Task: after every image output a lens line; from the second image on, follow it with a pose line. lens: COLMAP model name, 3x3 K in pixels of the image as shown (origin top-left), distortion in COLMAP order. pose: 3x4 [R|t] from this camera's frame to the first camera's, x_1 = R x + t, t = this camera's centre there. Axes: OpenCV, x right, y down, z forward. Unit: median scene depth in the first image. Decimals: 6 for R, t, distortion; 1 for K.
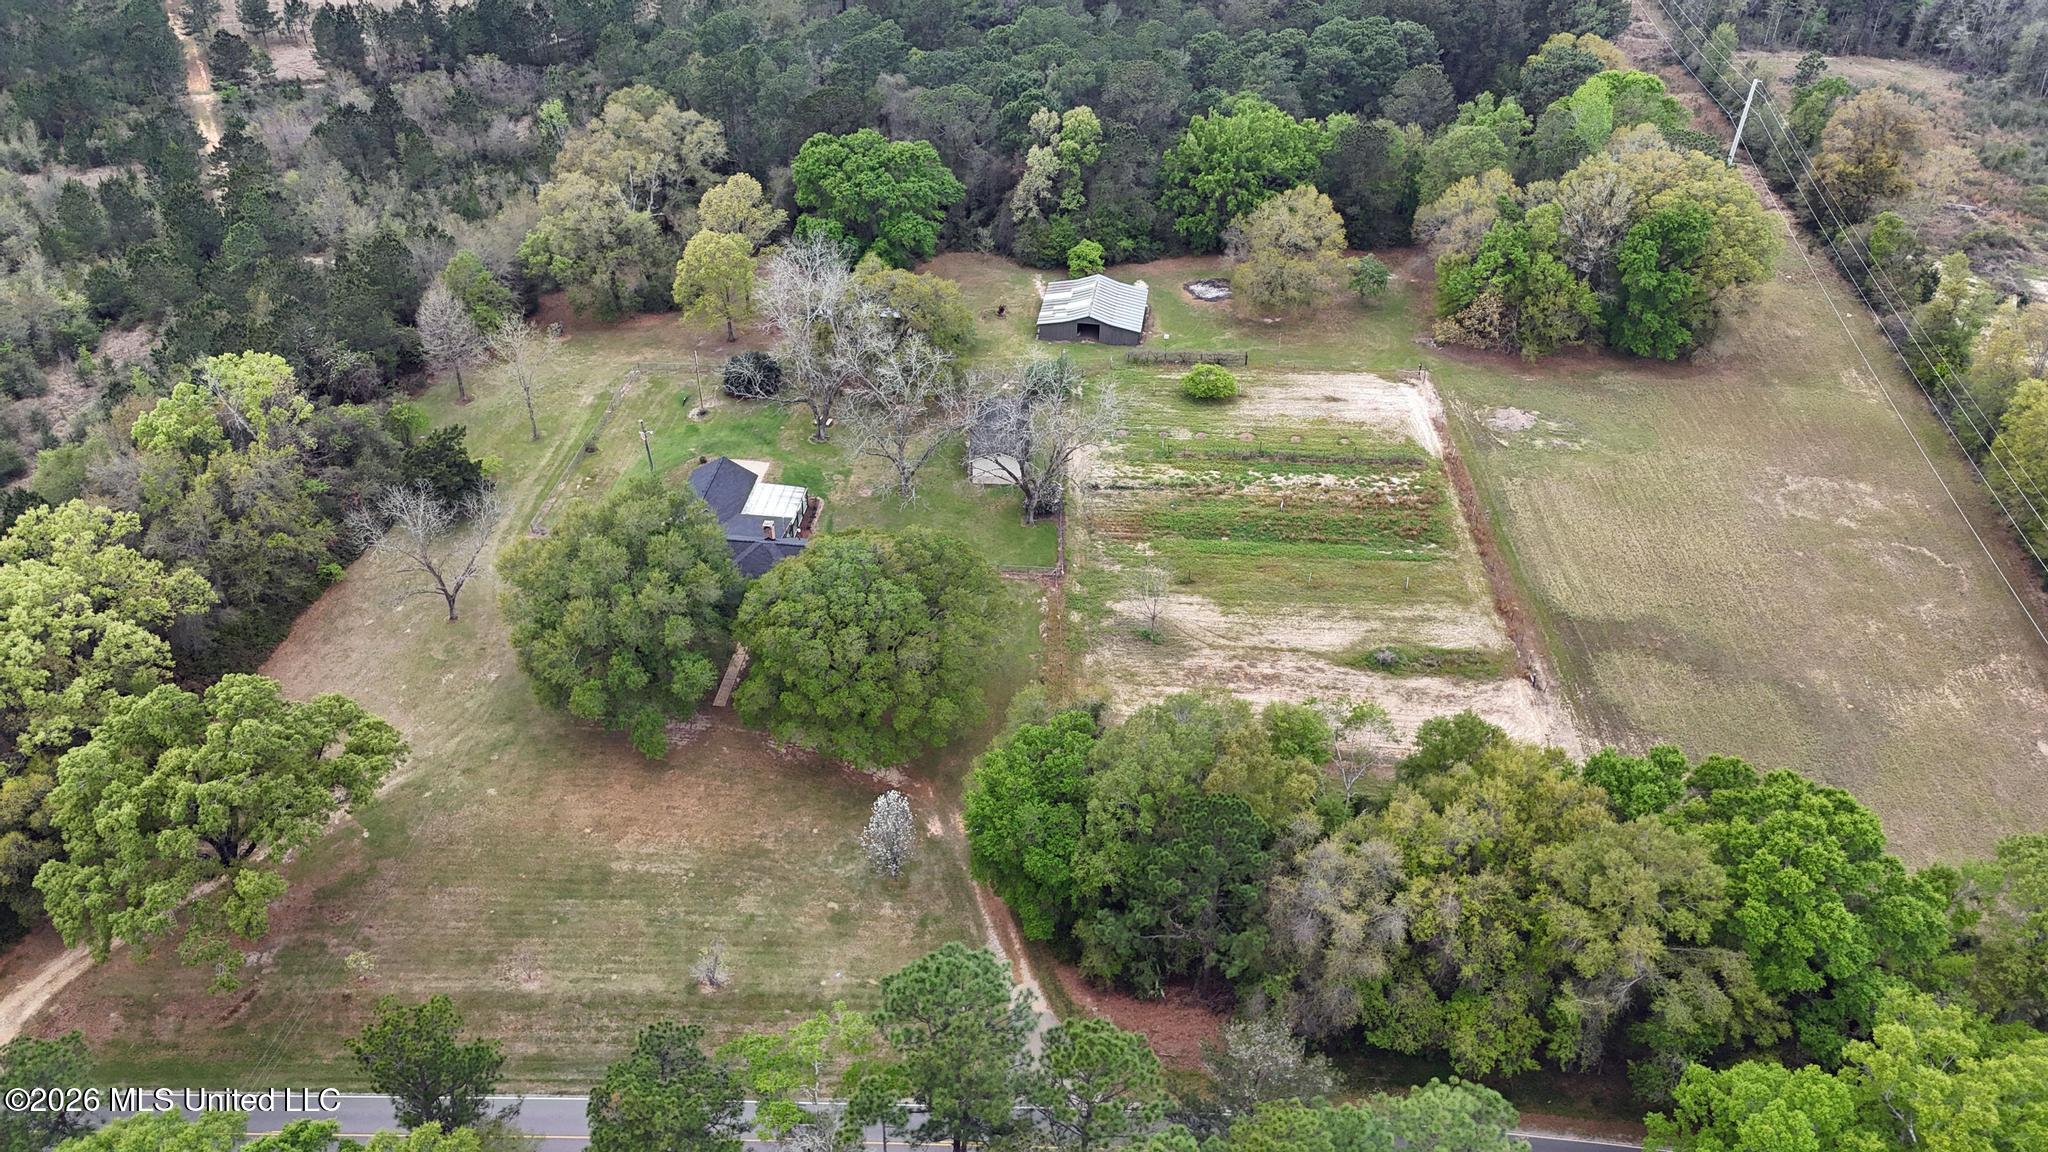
lens RADIAL K [[1508.2, 0, 1025.5], [0, 1508.2, 570.7], [0, 0, 1]] dist [0.058061, -0.032546]
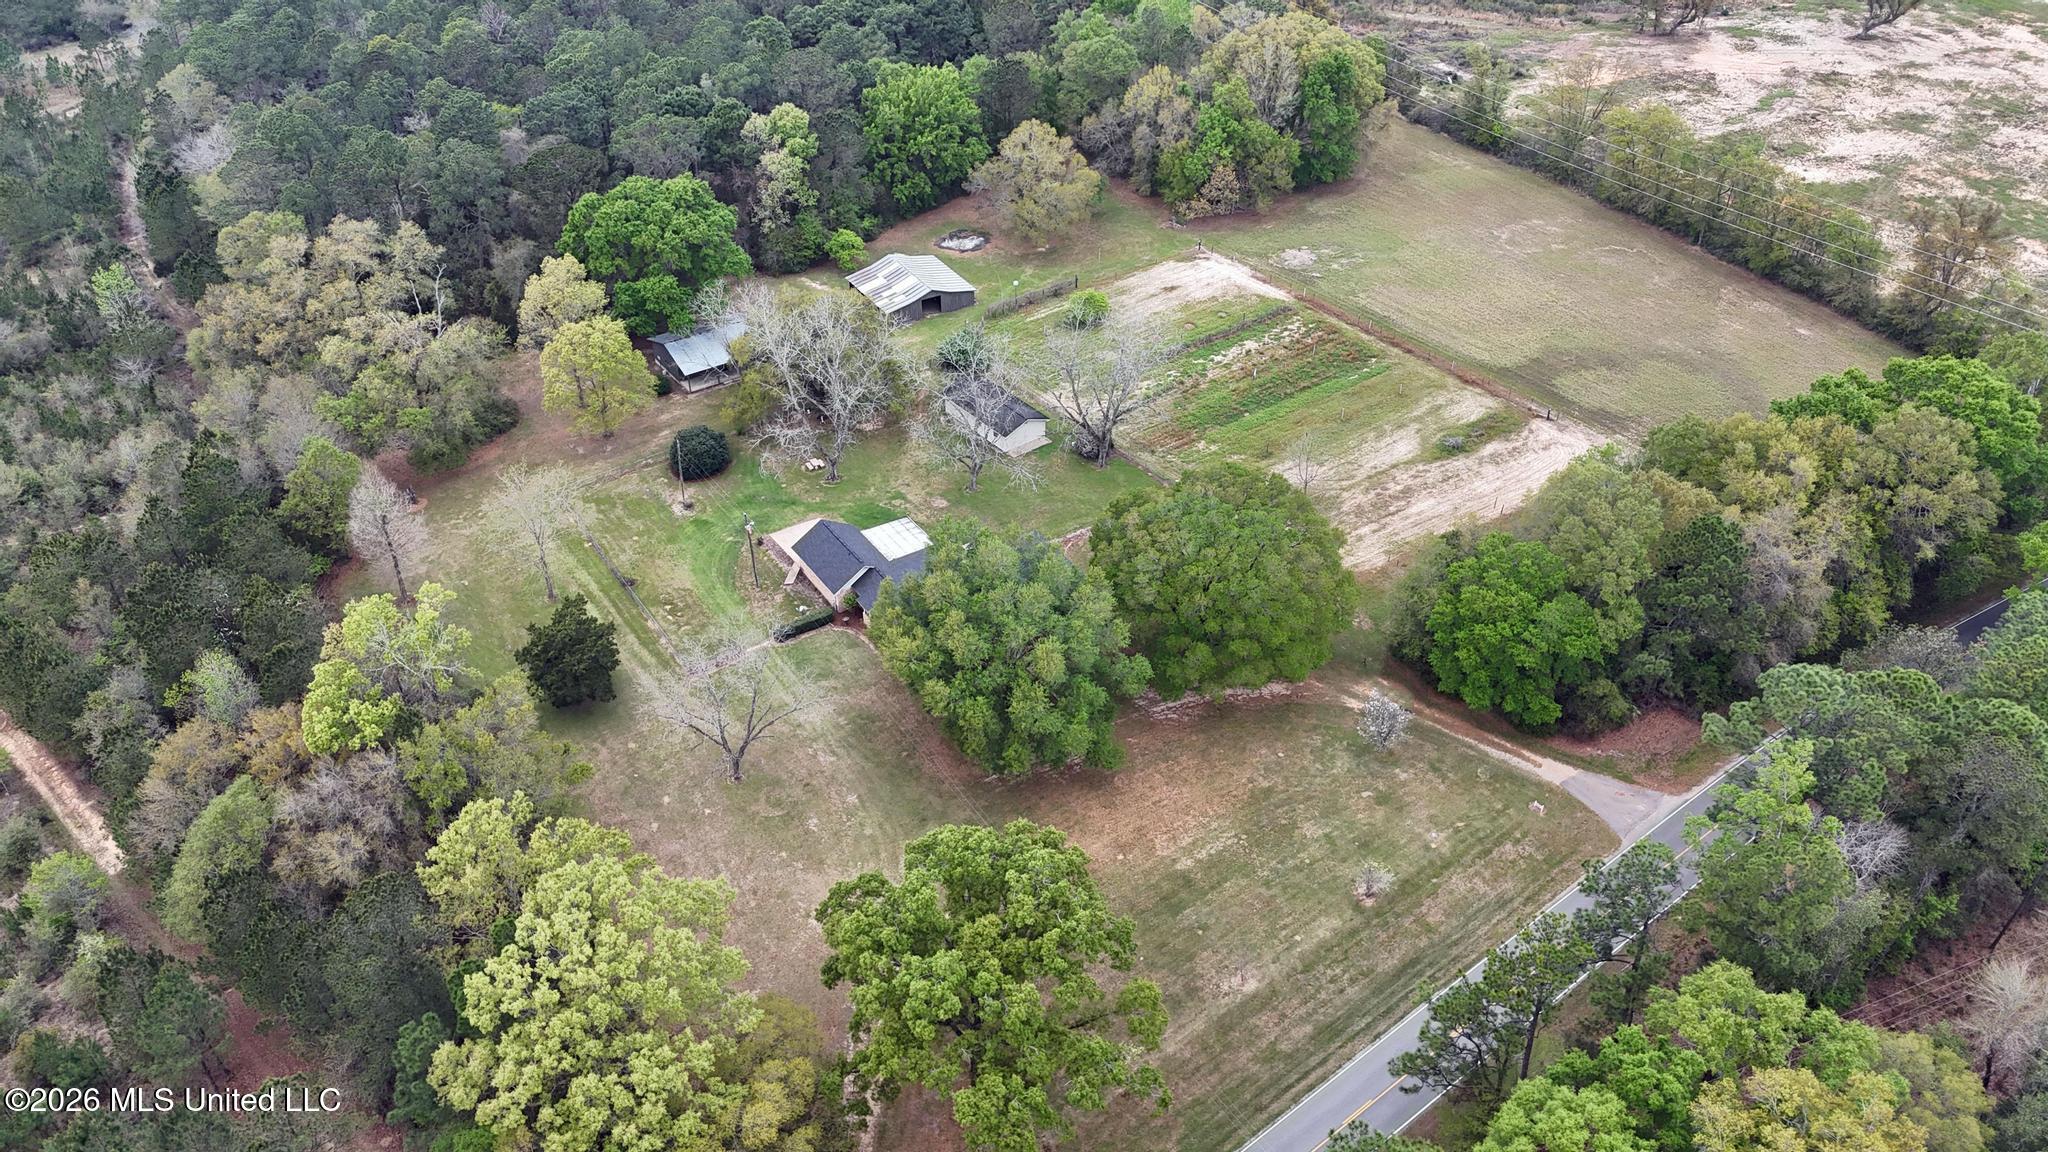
lens RADIAL K [[1508.2, 0, 1021.3], [0, 1508.2, 577.1], [0, 0, 1]] dist [0.058061, -0.032546]
pose [[0.771518, -0.392522, 0.500686, -0.572934], [0.385406, 0.914504, 0.123062, -0.107220], [-0.506184, 0.098023, 0.856837, 0.129223]]
